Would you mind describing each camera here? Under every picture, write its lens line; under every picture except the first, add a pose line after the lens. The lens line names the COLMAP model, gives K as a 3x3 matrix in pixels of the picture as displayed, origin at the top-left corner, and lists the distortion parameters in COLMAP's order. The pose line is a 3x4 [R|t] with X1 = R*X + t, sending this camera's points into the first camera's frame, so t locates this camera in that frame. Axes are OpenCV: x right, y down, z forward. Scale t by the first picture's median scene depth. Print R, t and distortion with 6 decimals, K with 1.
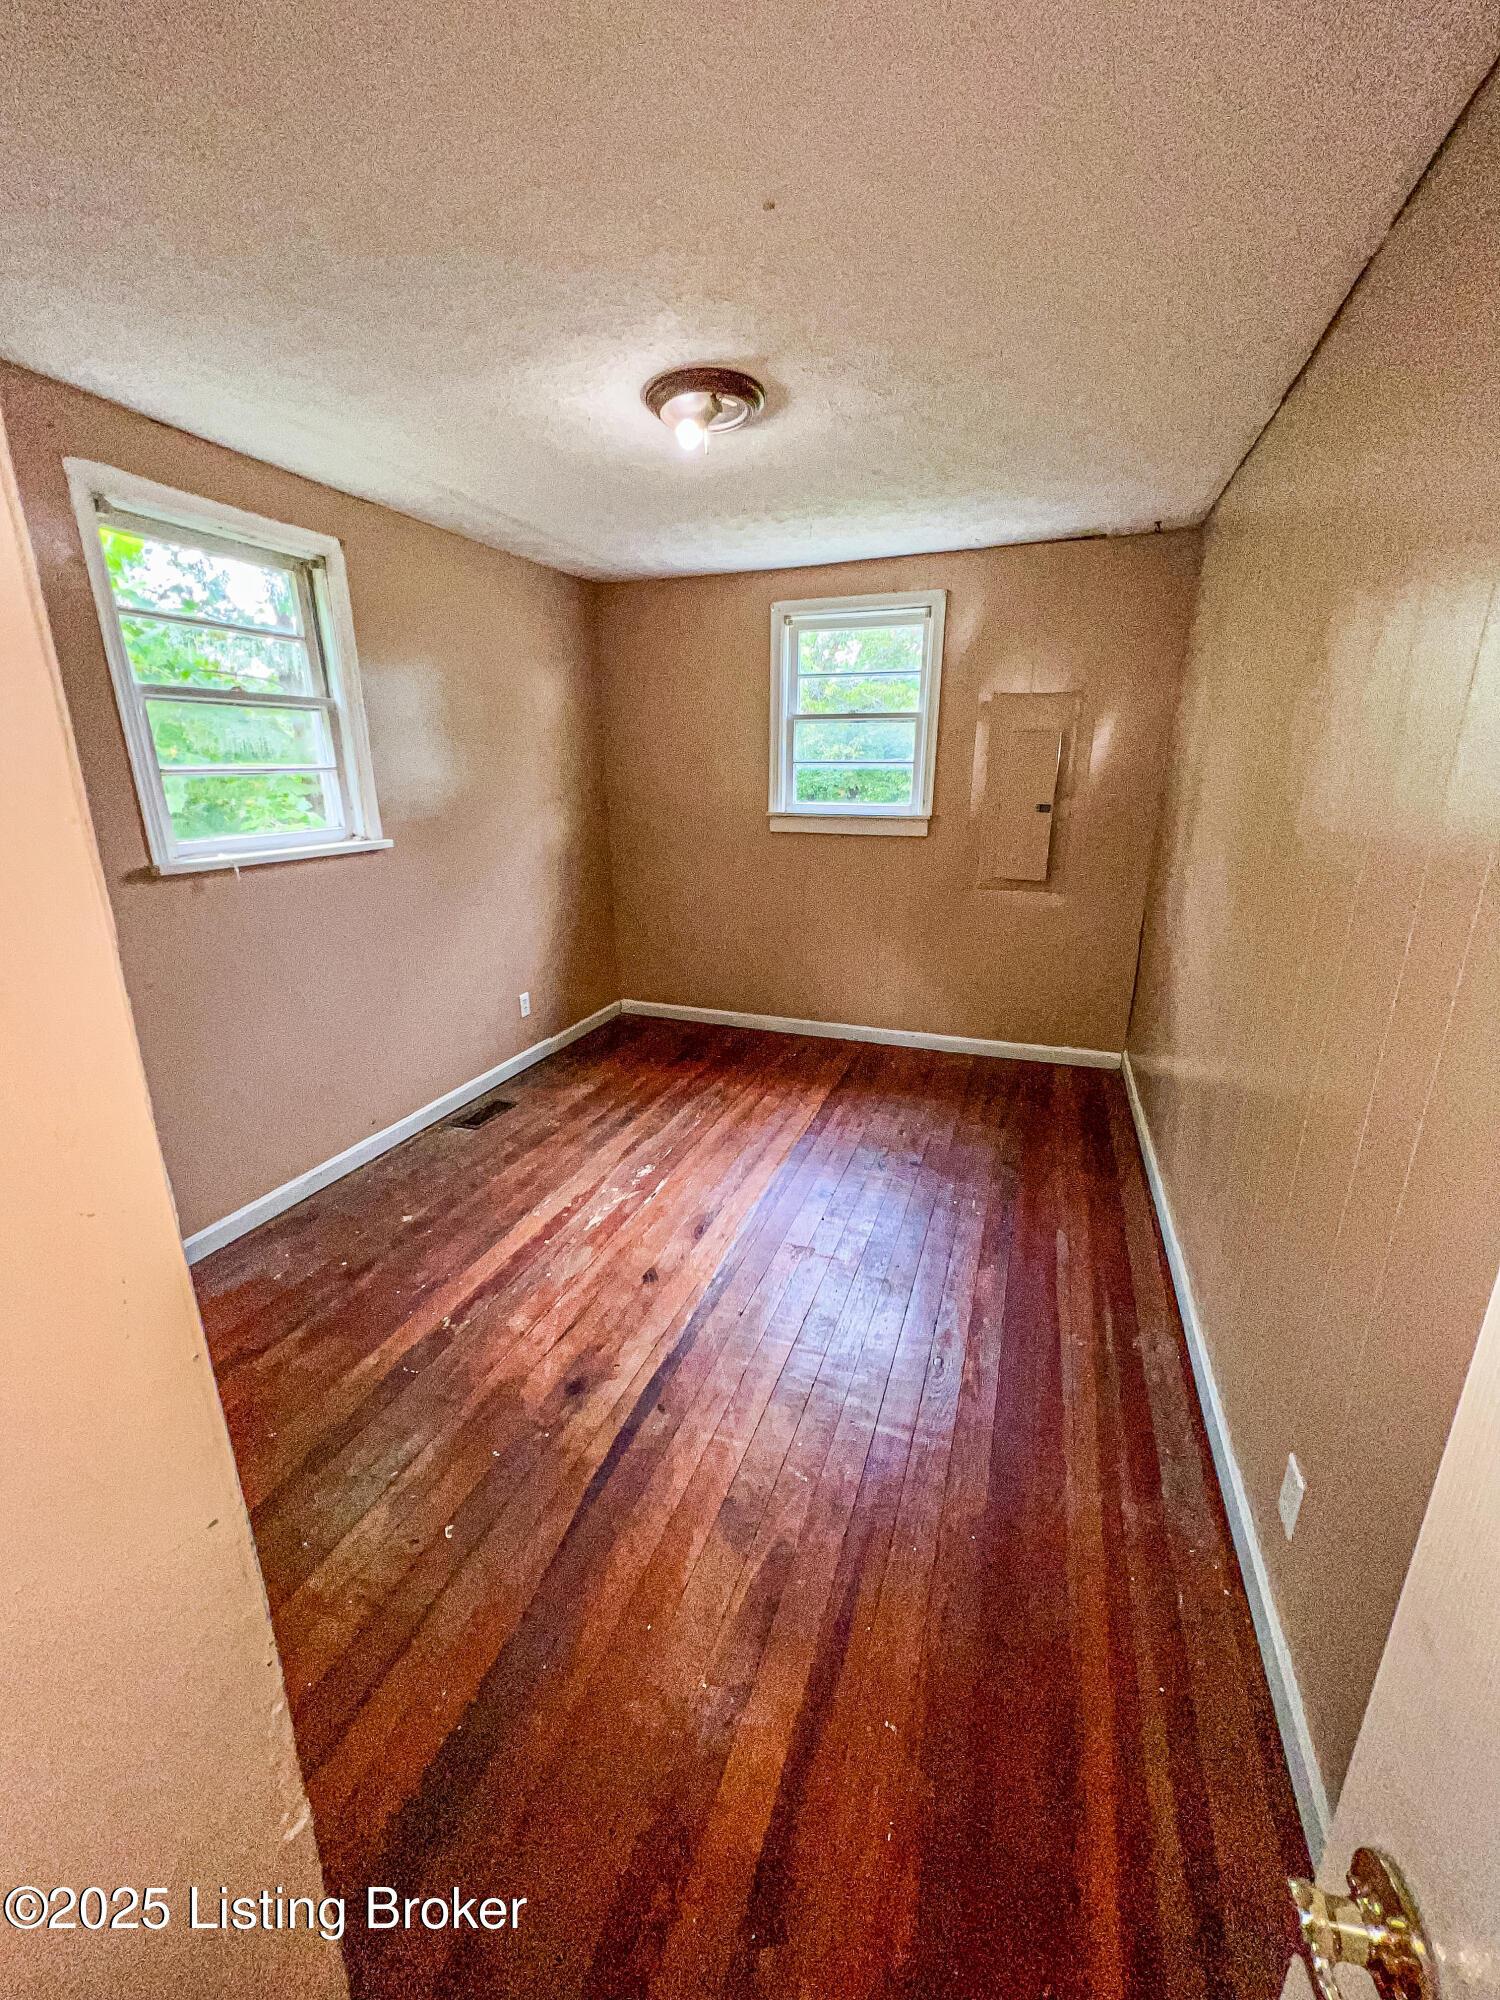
lens RADIAL K [[802.0, 0, 756.3], [0, 802.0, 999.3], [0, 0, 1]] dist [0.002378, 0.000551]
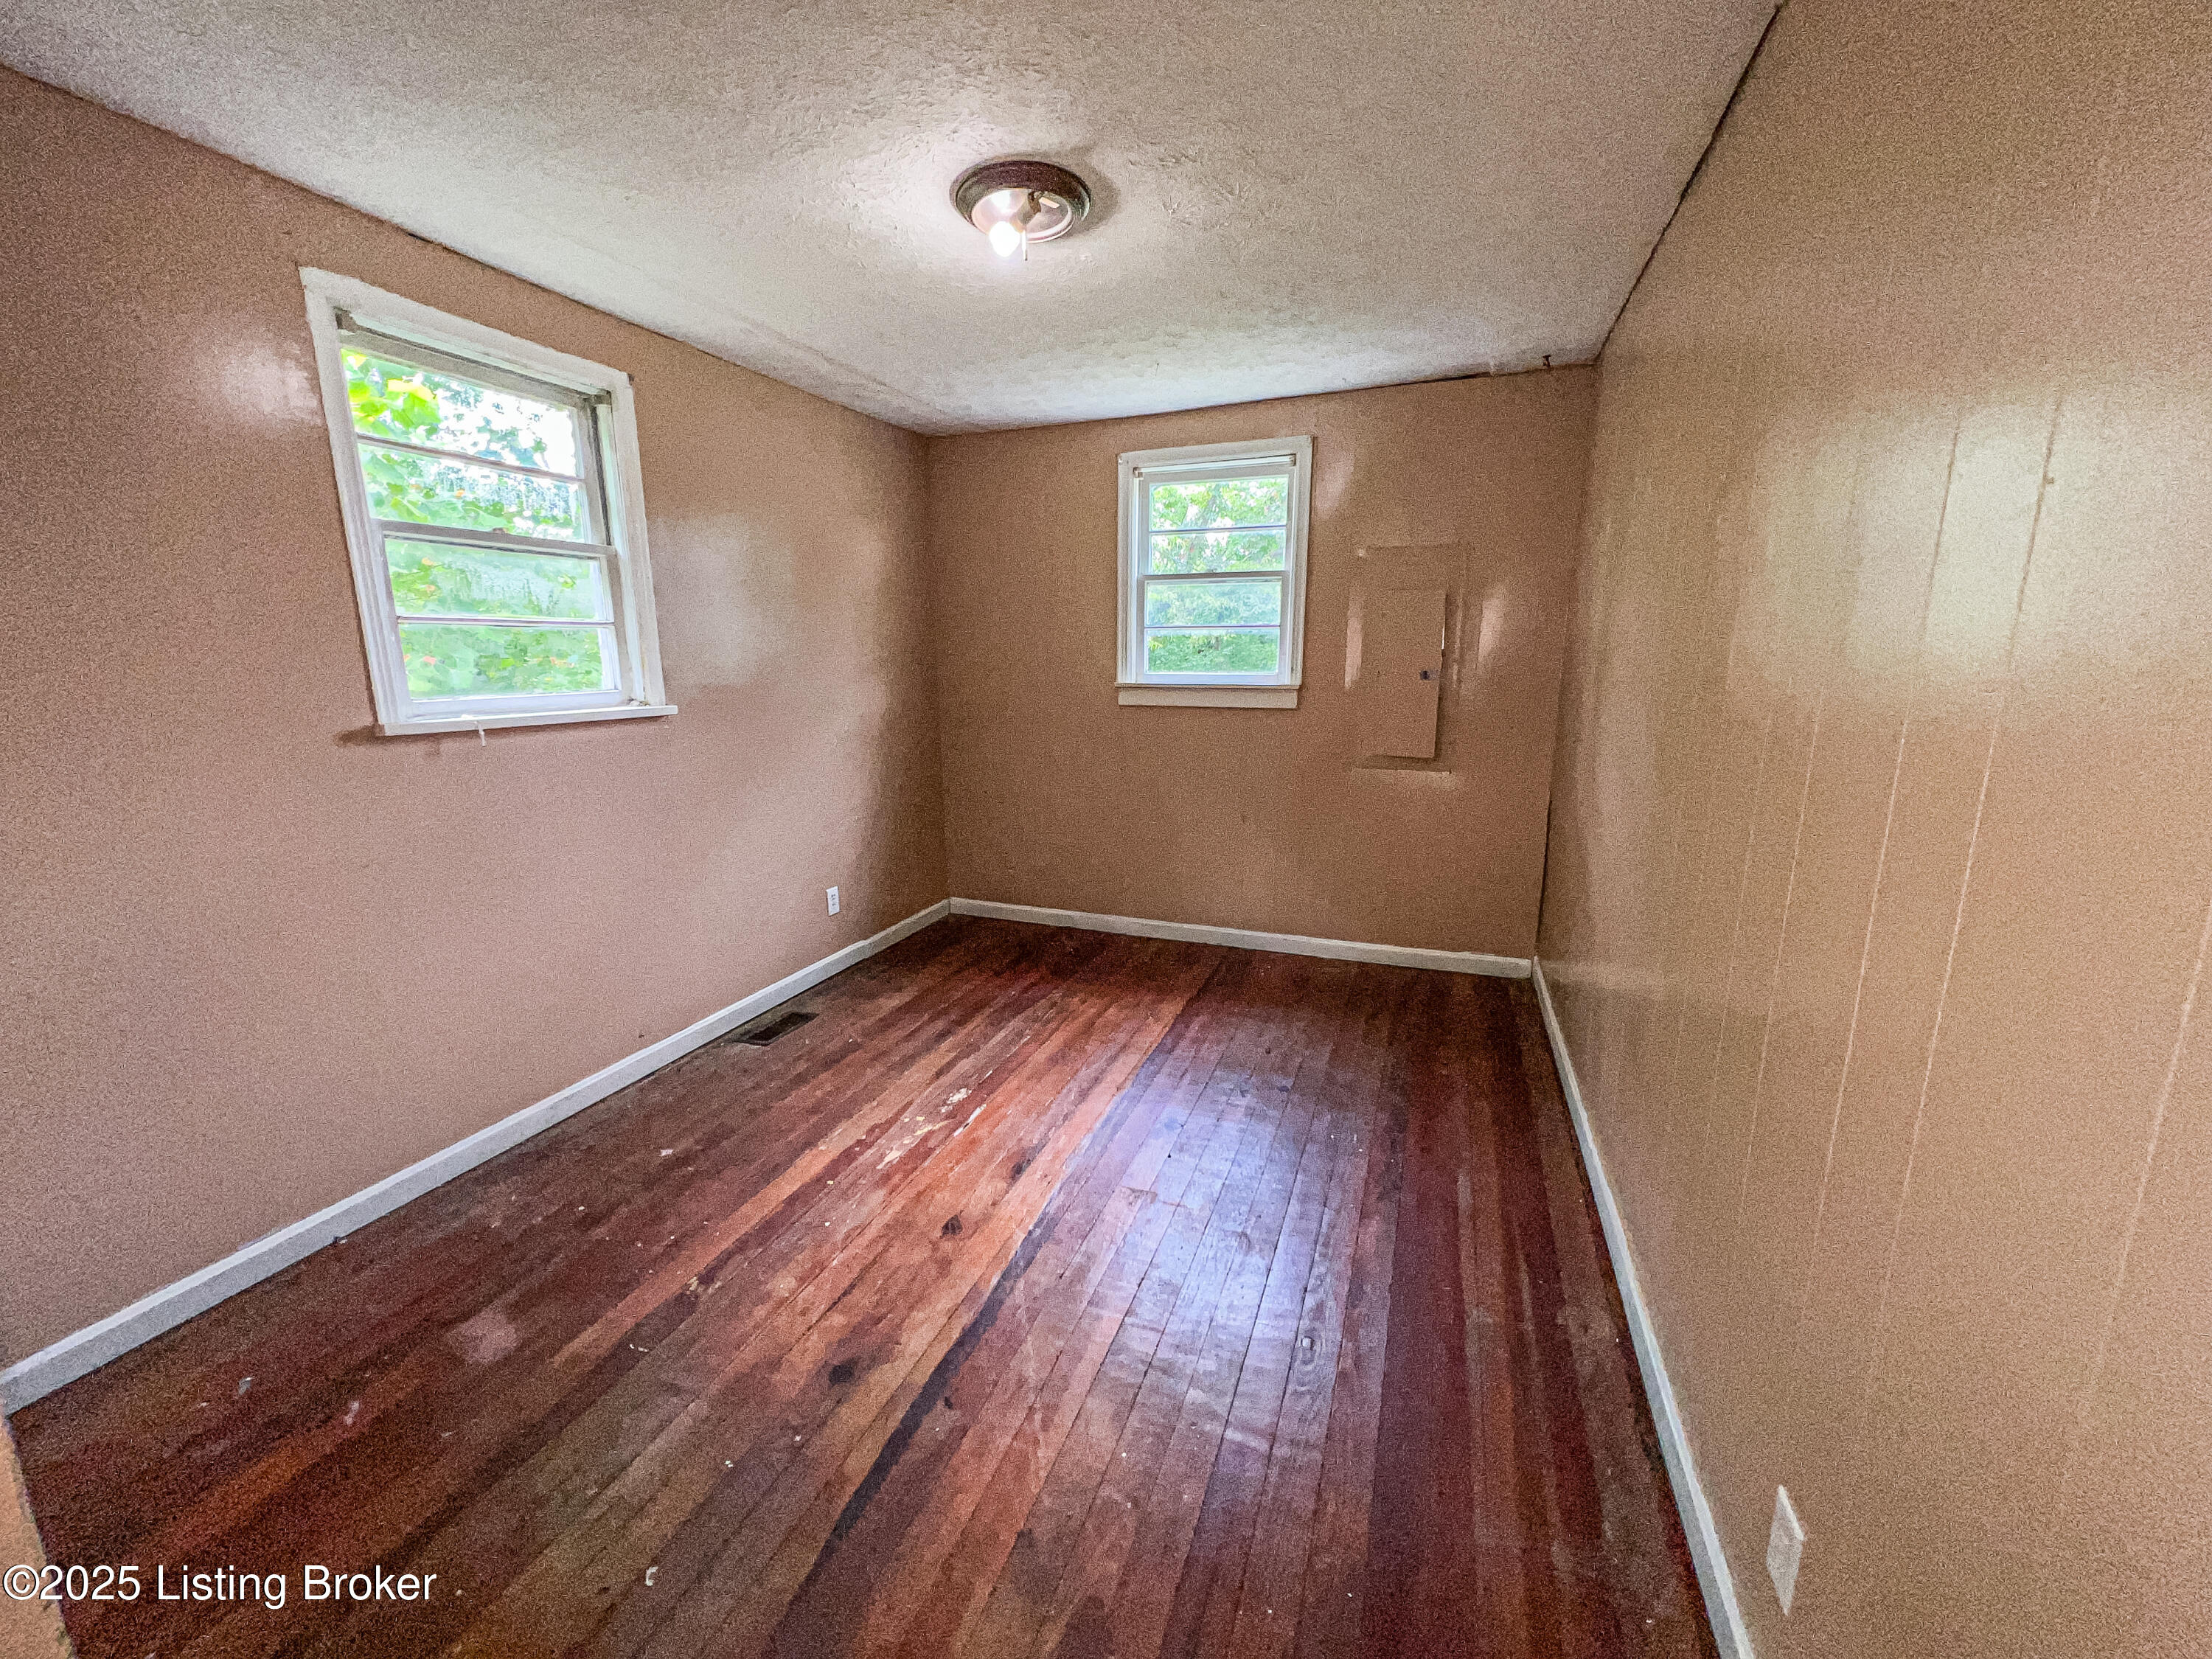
lens RADIAL K [[887.0, 0, 1108.1], [0, 887.0, 829.1], [0, 0, 1]] dist [0.002378, 0.000551]
pose [[0.999848, 0.000325, -0.017407, 0.037602], [-0.001916, 0.995806, -0.091475, 0.025748], [0.017305, 0.091495, 0.995655, 0.070544]]
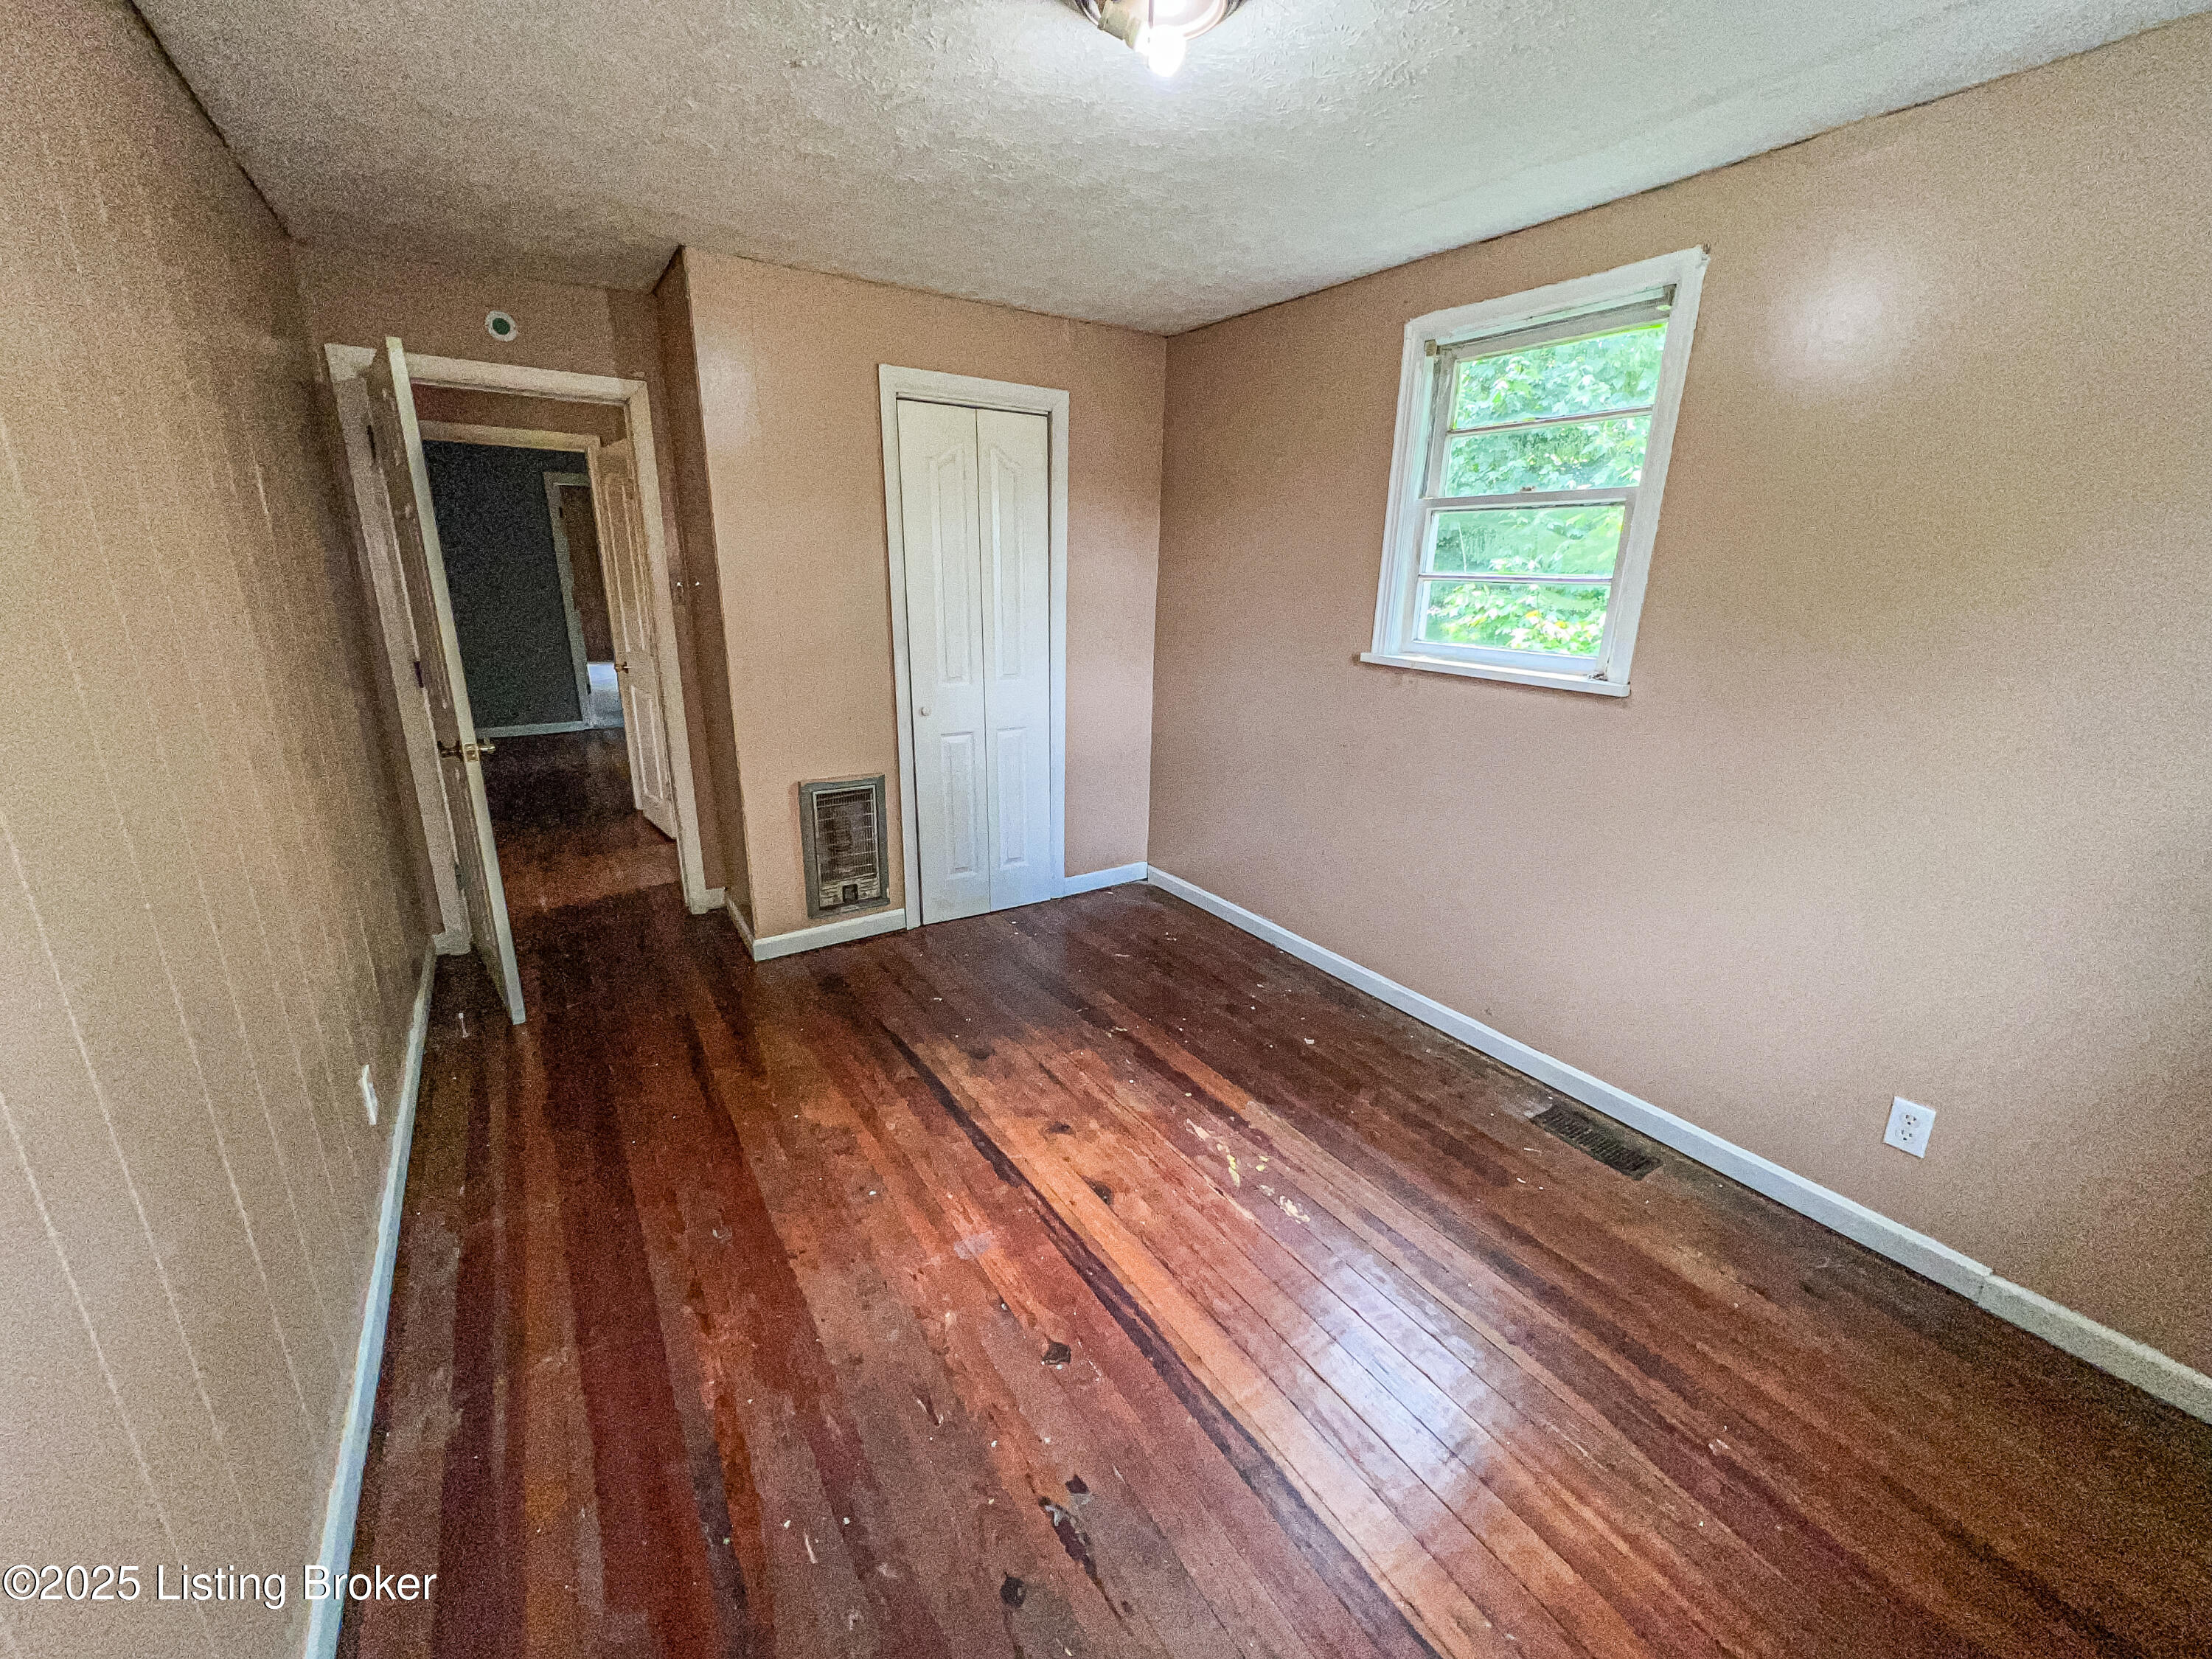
lens RADIAL K [[887.0, 0, 1106.5], [0, 887.0, 833.1], [0, 0, 1]] dist [0.002378, 0.000551]
pose [[-0.609335, 0.222354, -0.761098, 0.492709], [-0.242926, 0.861366, 0.446134, -0.376977], [0.754784, 0.456735, -0.470845, 1.263798]]
